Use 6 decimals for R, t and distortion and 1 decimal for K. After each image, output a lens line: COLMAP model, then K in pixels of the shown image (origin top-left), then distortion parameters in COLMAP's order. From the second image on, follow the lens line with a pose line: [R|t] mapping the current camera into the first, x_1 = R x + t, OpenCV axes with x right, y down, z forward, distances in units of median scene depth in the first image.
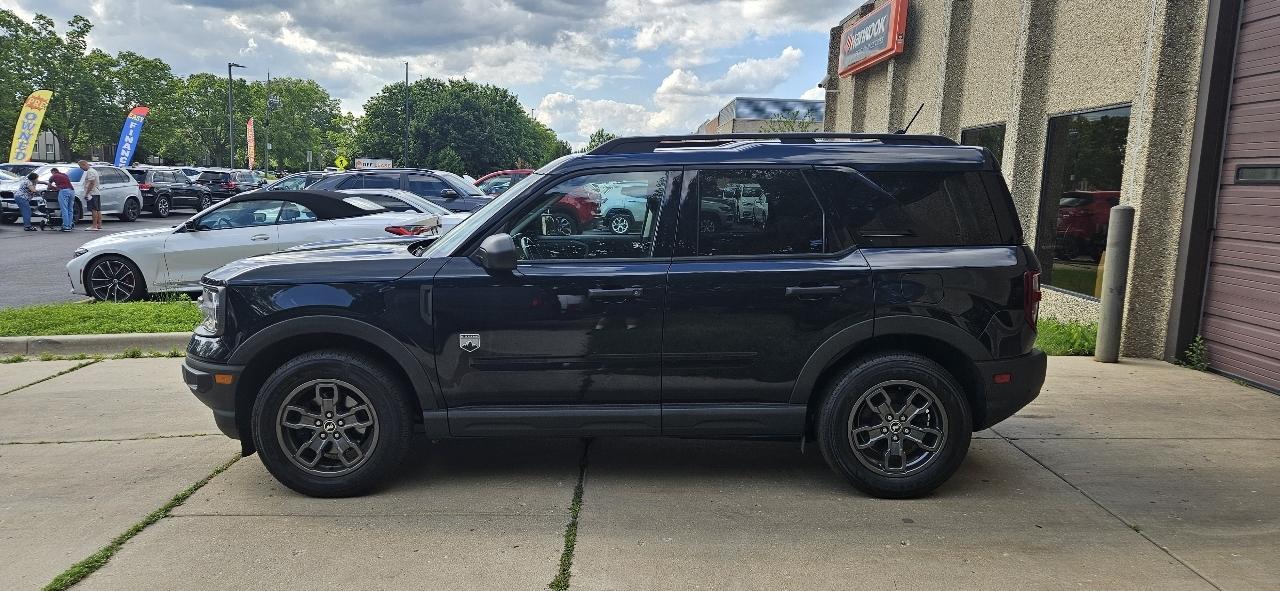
lens RADIAL K [[859.8, 0, 632.2], [0, 859.8, 283.9], [0, 0, 1]] dist [0.019339, 0.002142]
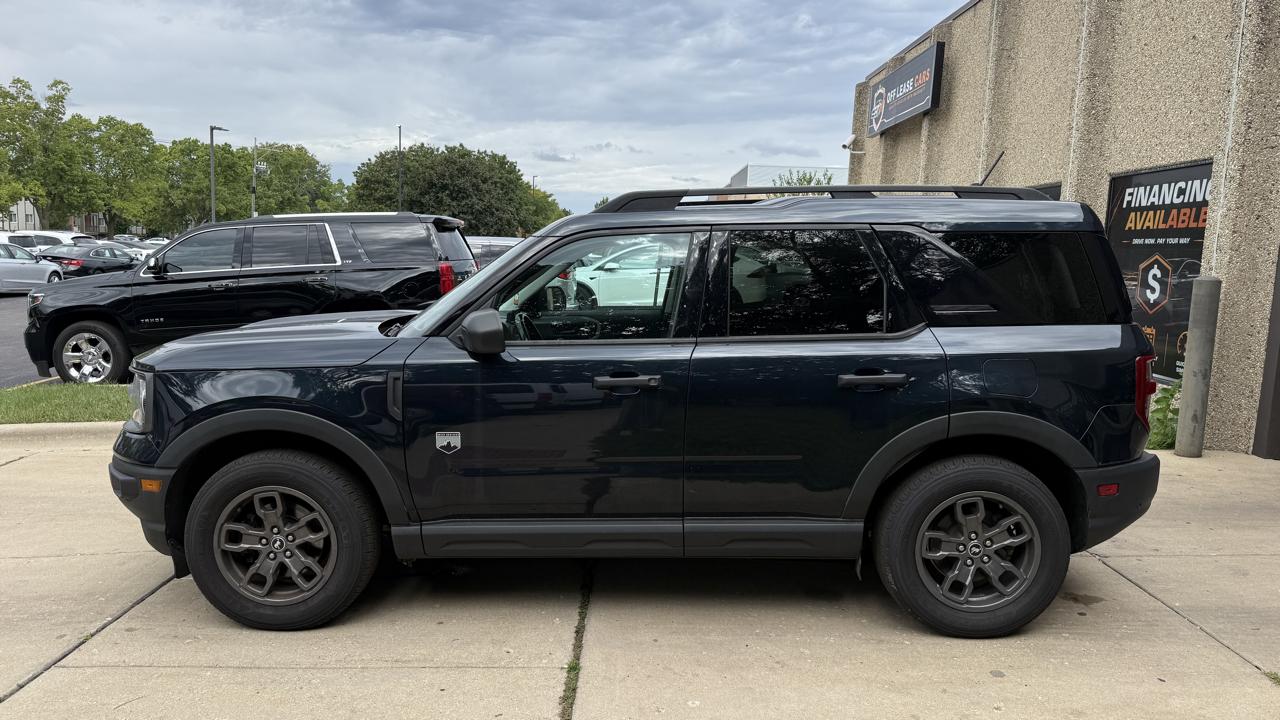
lens RADIAL K [[891.4, 0, 640.0], [0, 891.4, 360.0], [0, 0, 1]] dist [0.010172, 0.001452]
pose [[0.999994, 0.000034, 0.003448, -0.008487], [-0.000037, 1.000000, 0.000749, -0.009569], [-0.003448, -0.000750, 0.999994, 0.135216]]
